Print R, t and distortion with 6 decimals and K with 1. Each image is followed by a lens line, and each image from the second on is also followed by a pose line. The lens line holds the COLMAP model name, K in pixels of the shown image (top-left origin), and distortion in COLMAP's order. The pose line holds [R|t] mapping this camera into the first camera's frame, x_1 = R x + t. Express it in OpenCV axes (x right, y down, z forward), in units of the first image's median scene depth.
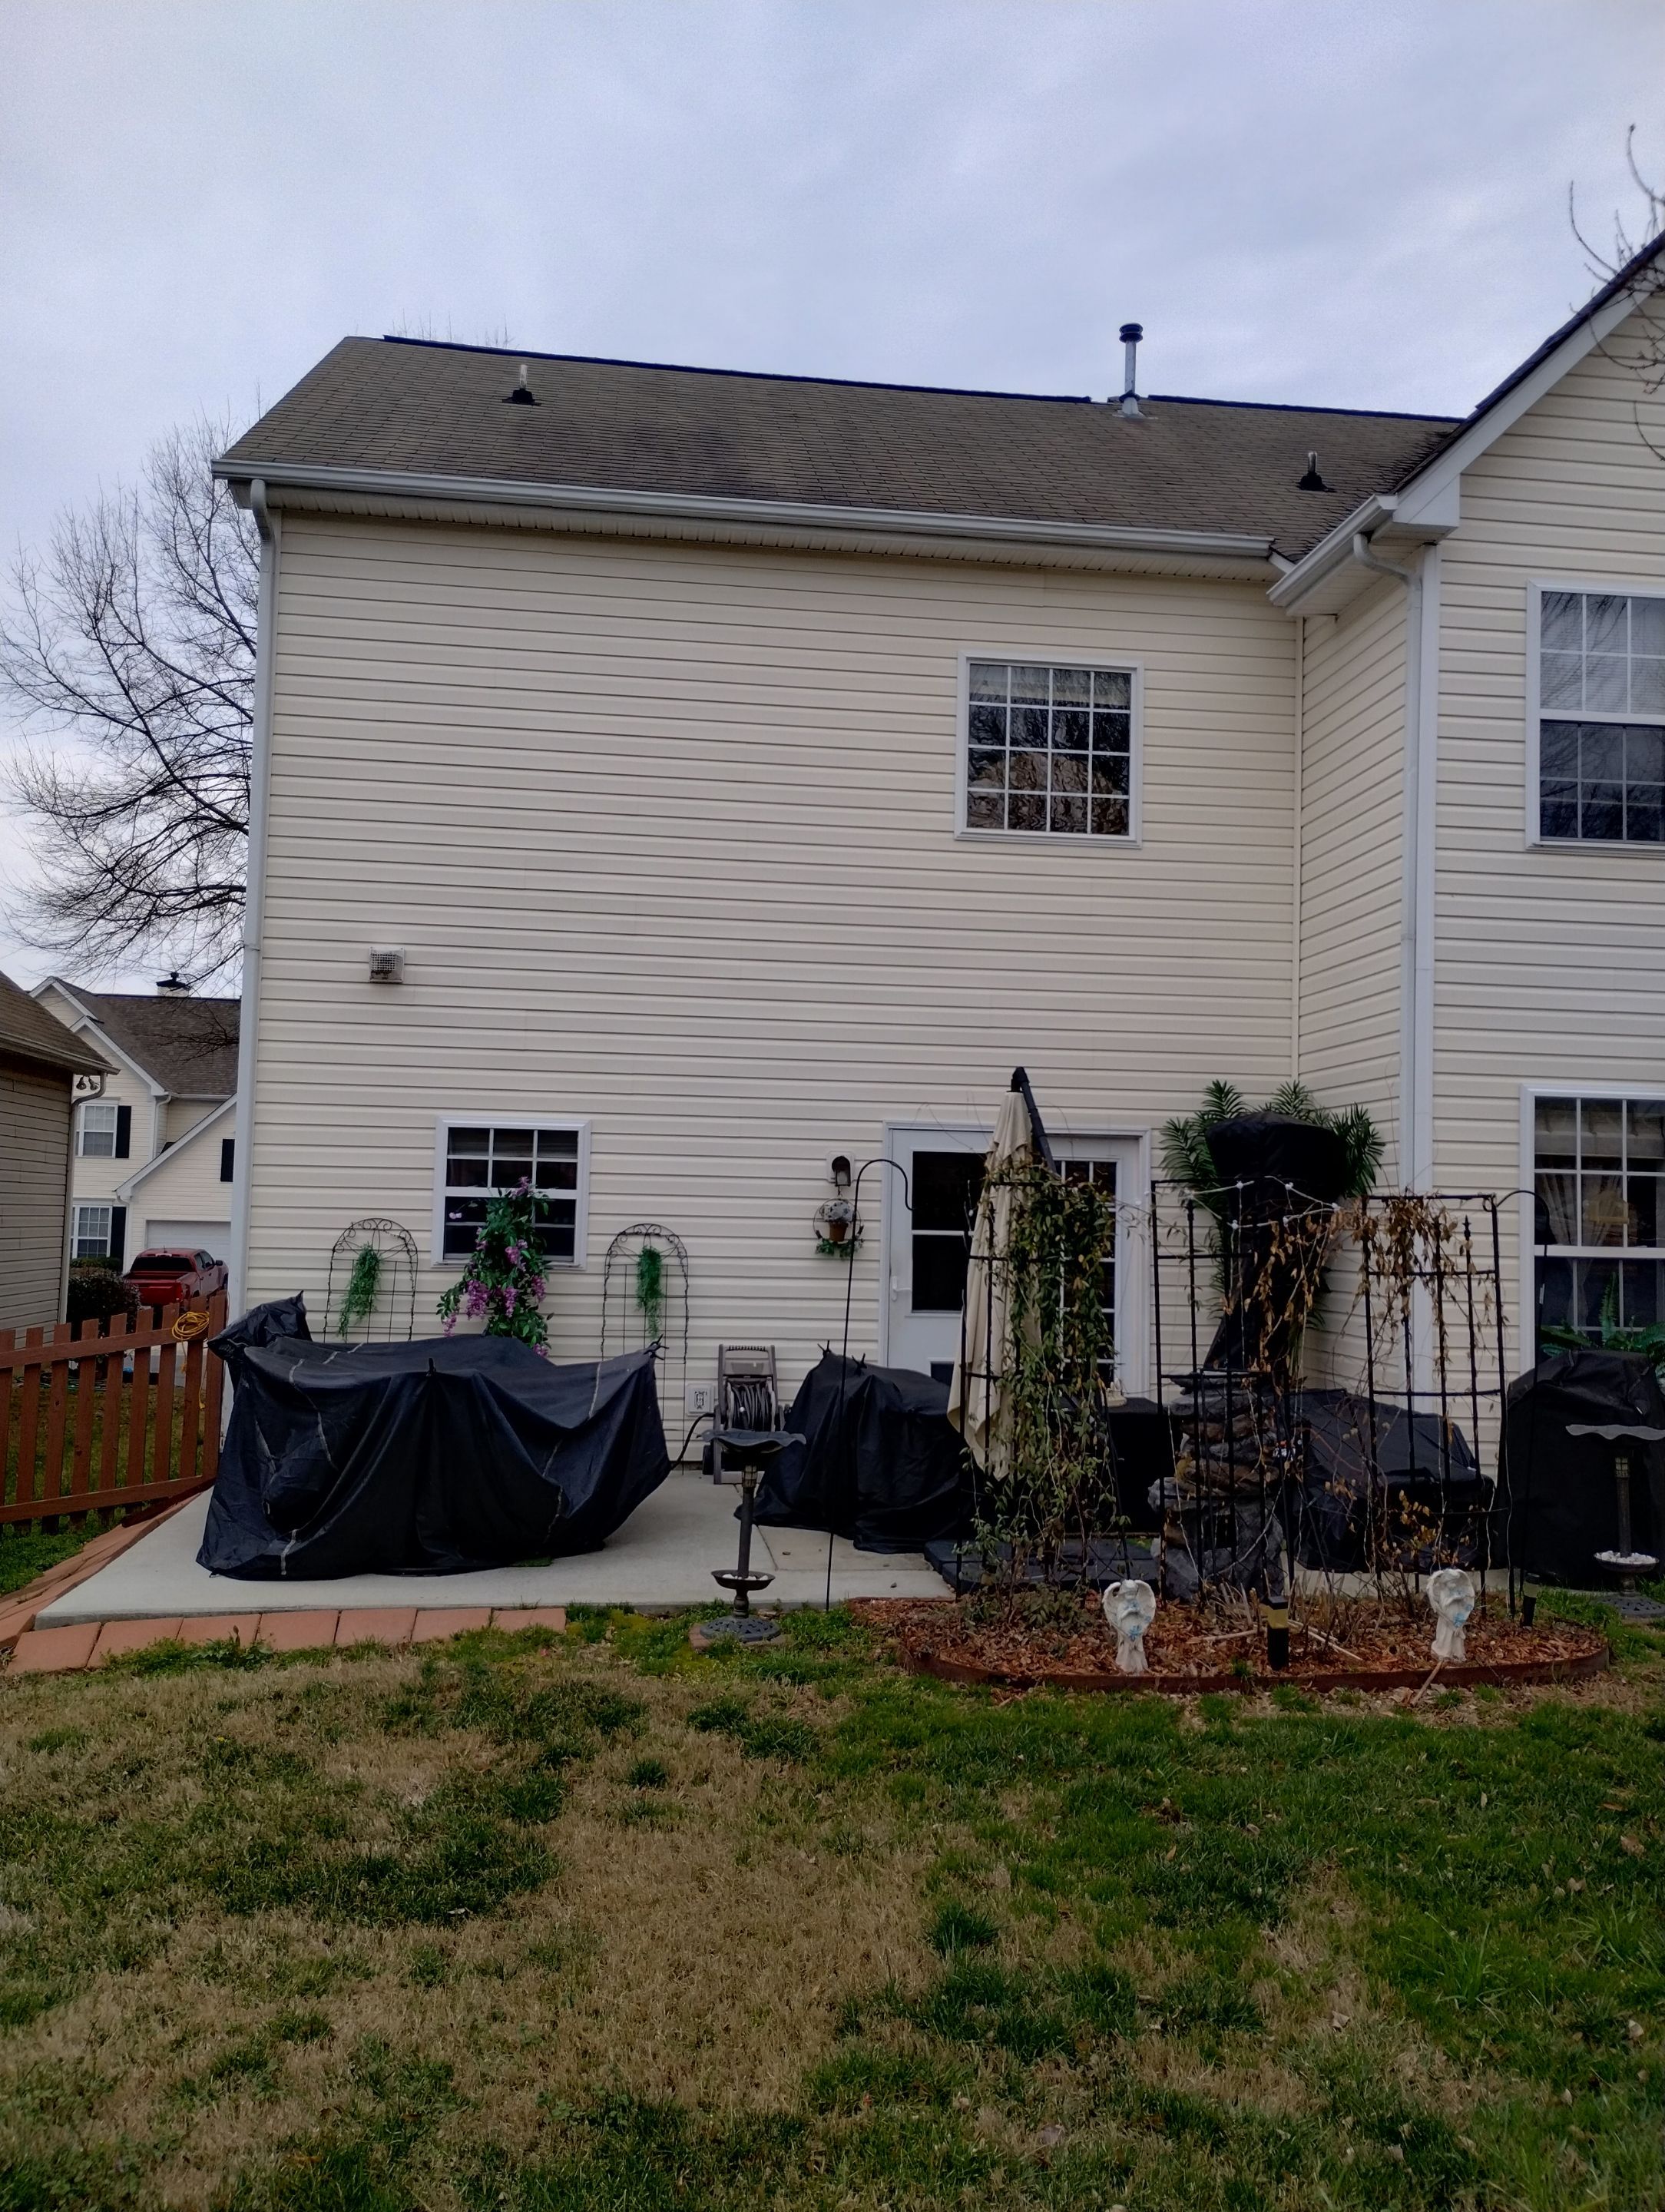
lens RADIAL K [[1827.4, 0, 853.1], [0, 1827.4, 1090.7], [0, 0, 1]] dist [0.058400, -0.064166]
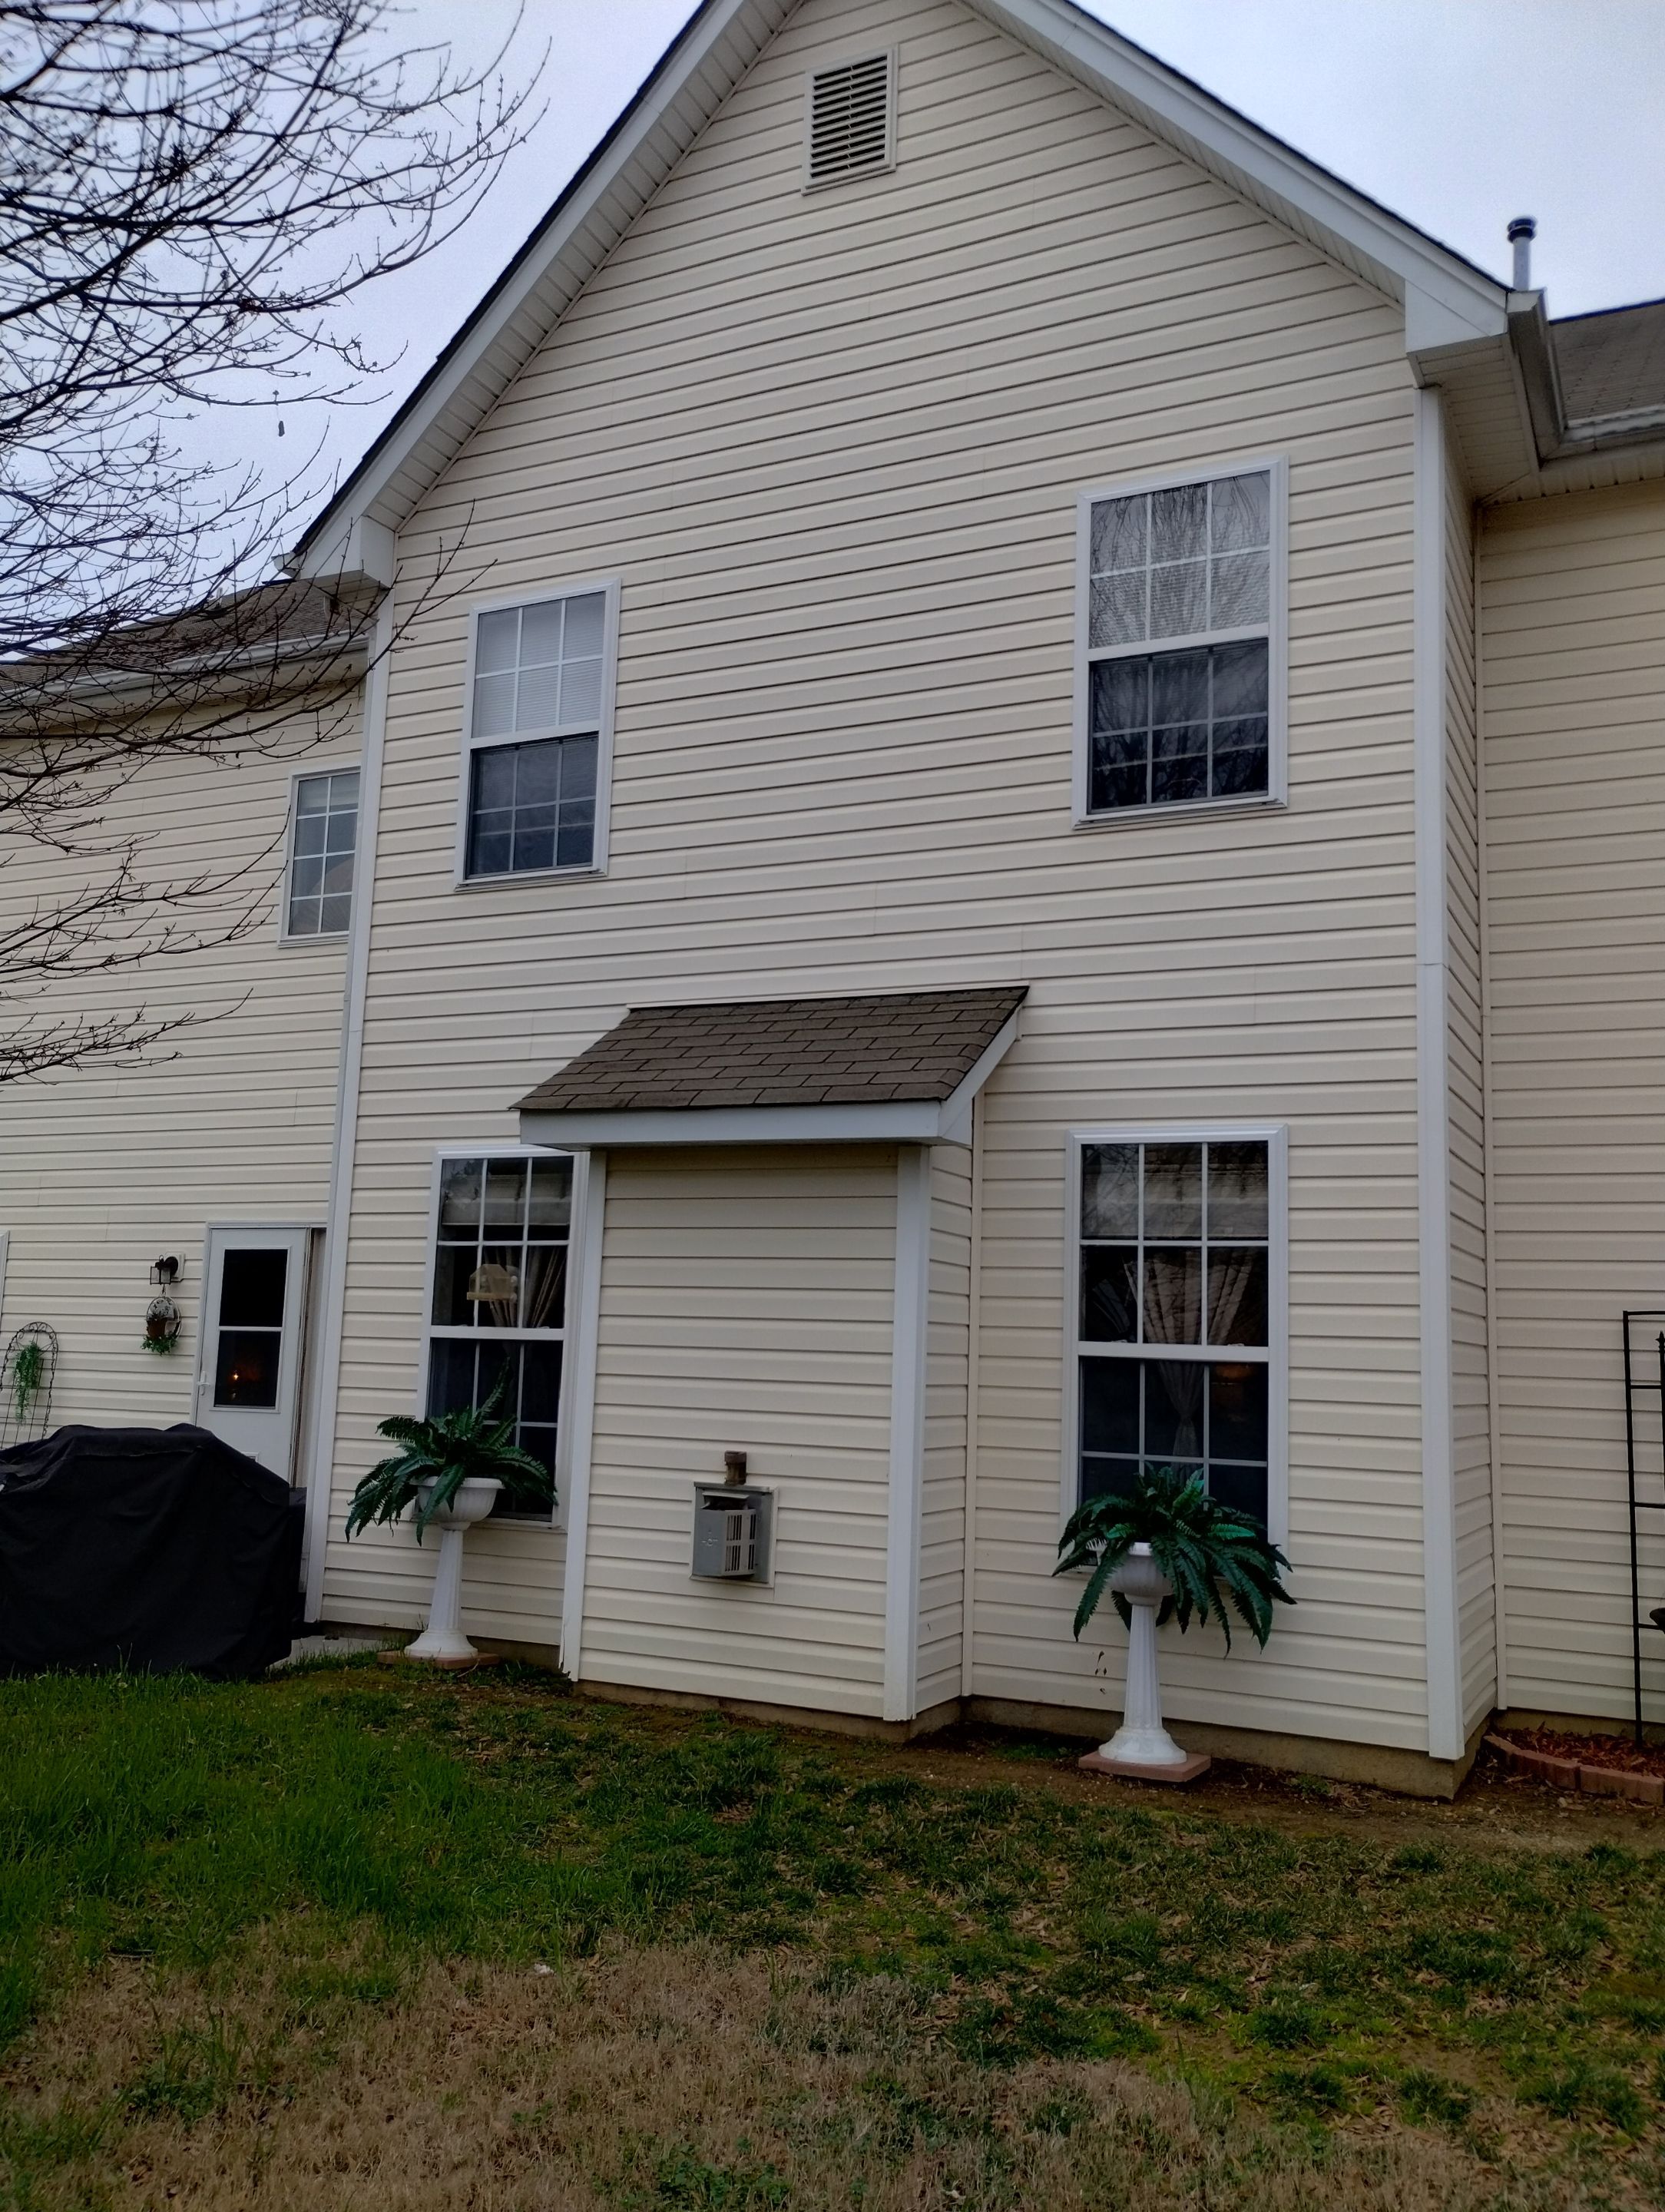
lens RADIAL K [[1827.4, 0, 853.5], [0, 1827.4, 1103.2], [0, 0, 1]] dist [0.058400, -0.064166]
pose [[0.832990, -0.075891, -0.548059, 0.951628], [0.034277, 0.995724, -0.085784, 0.054048], [0.552226, 0.052671, 0.832029, 0.331252]]
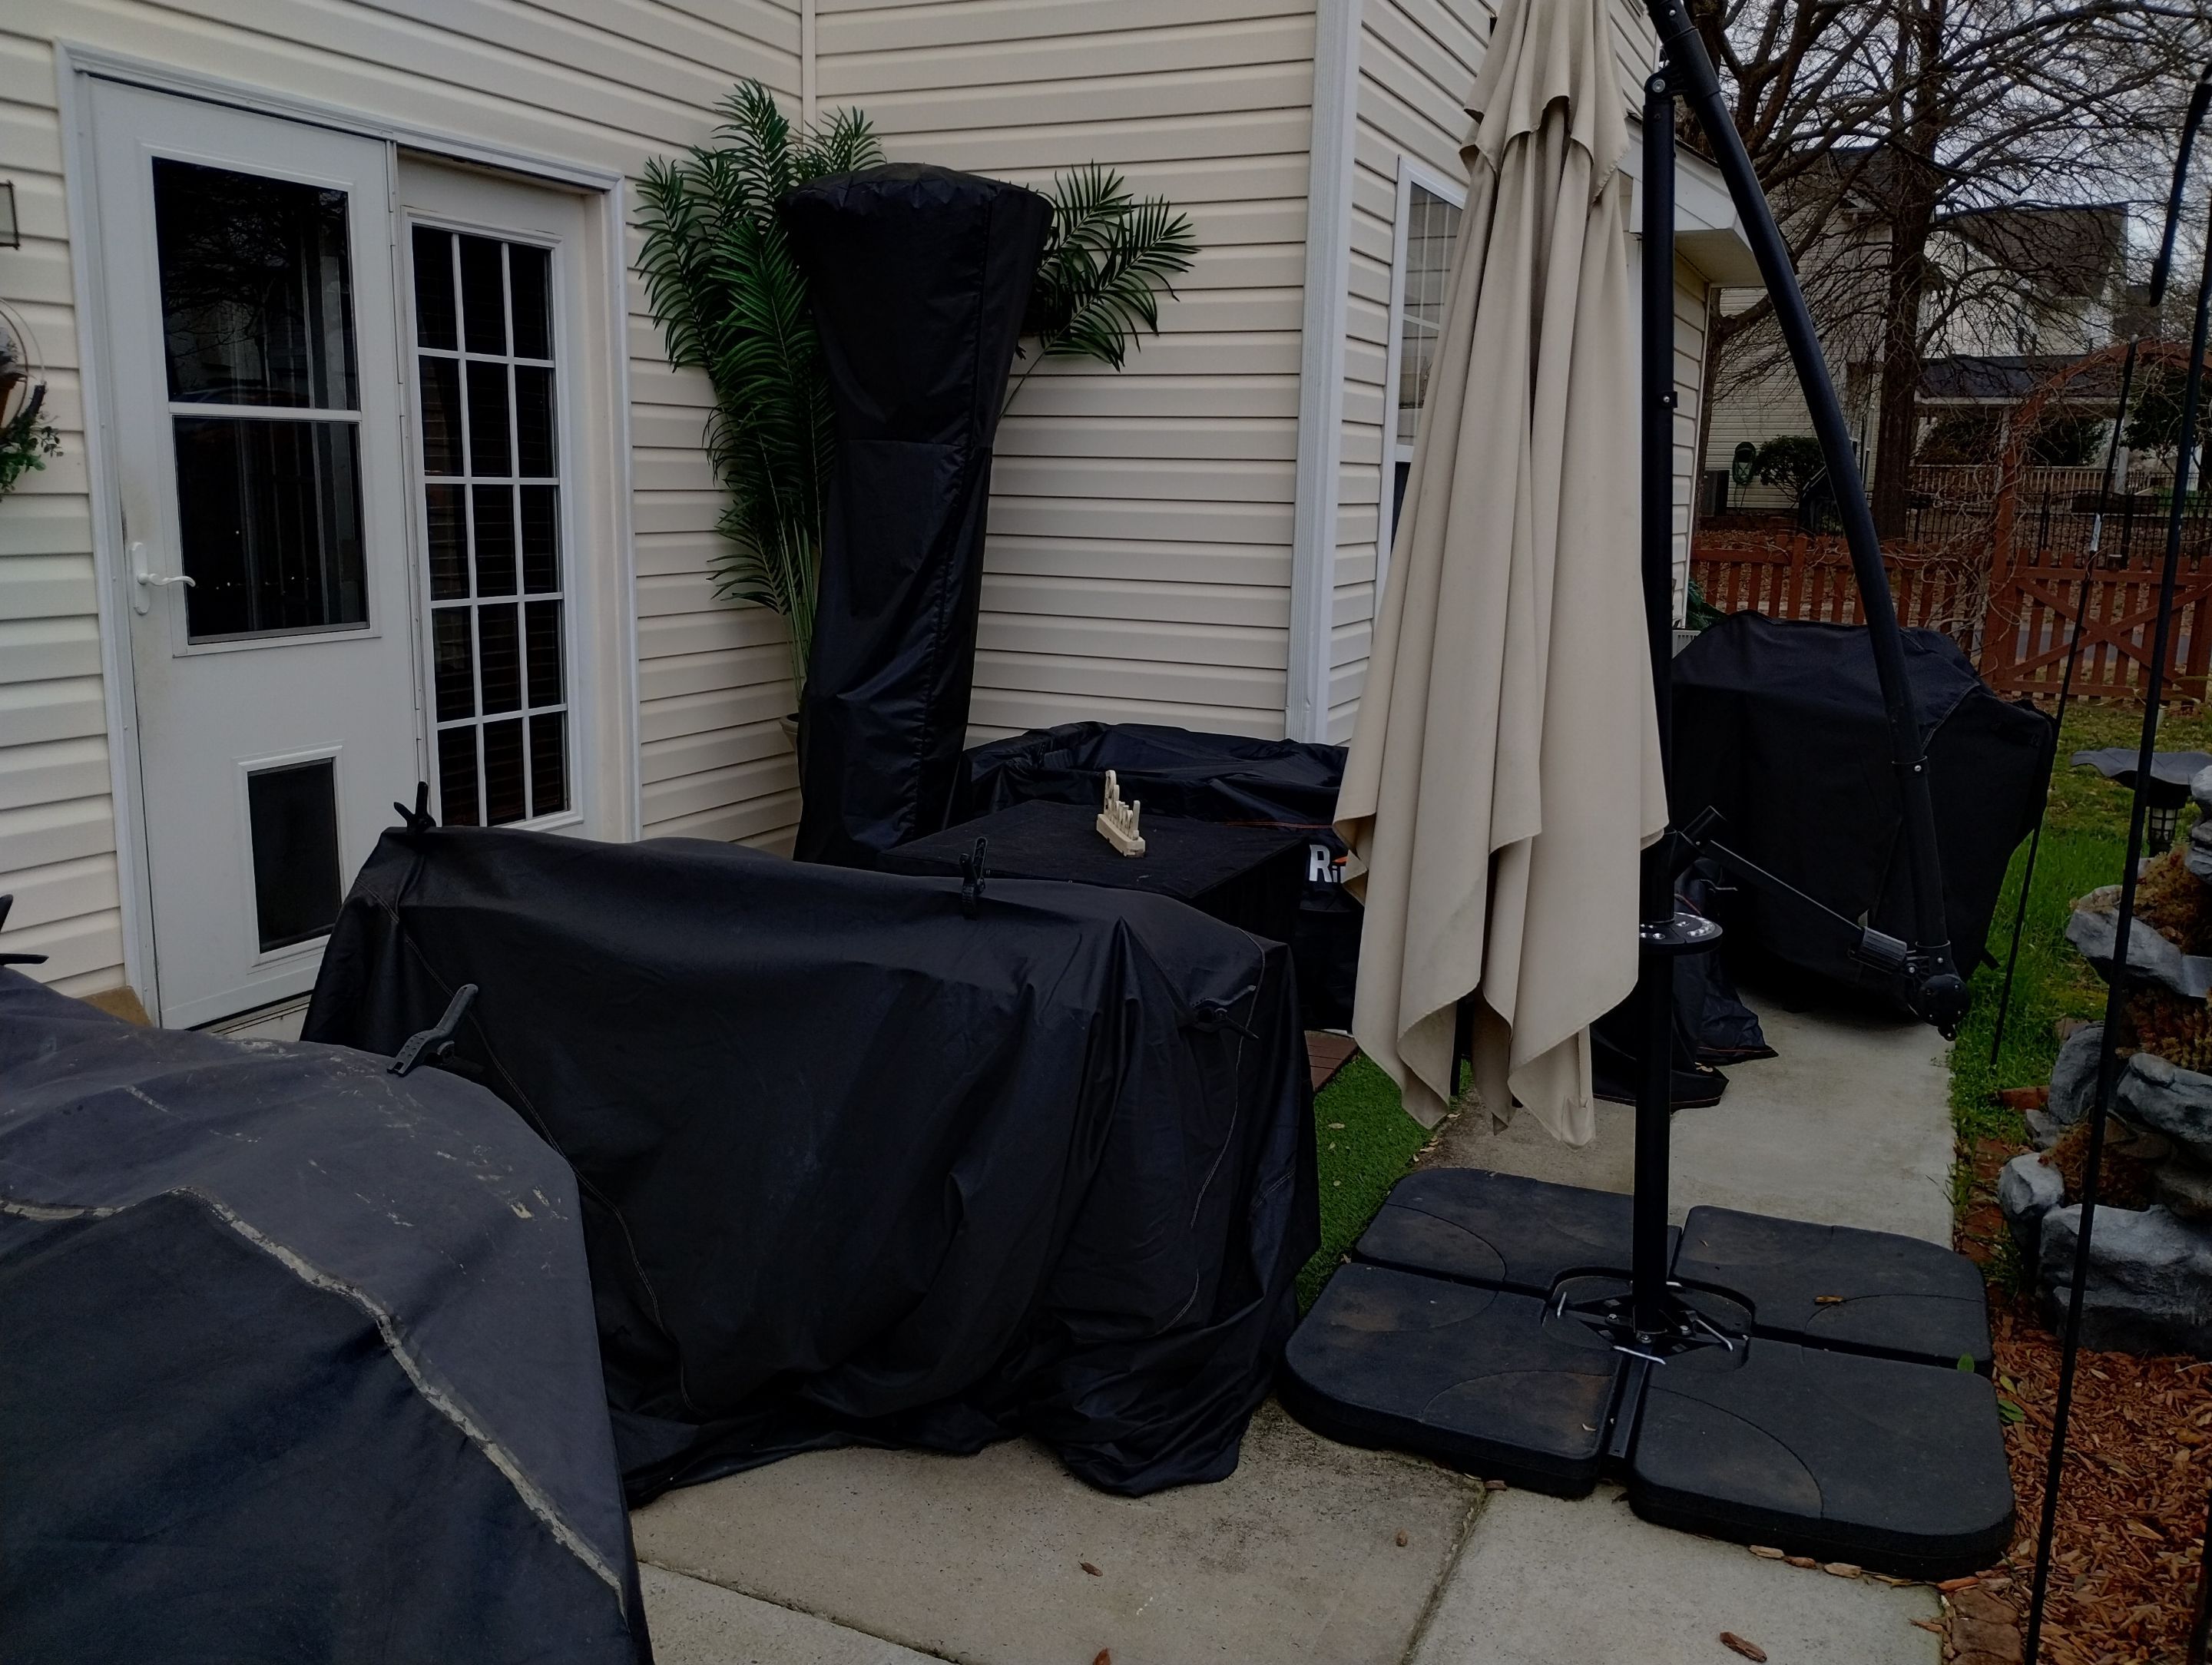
lens RADIAL K [[1827.4, 0, 1075.4], [0, 1827.4, 812.0], [0, 0, 1]] dist [0.058400, -0.064166]
pose [[0.533457, -0.166765, 0.829224, -0.181252], [-0.069749, 0.968359, 0.239617, 0.058022], [-0.842947, -0.185663, 0.504946, 0.693821]]
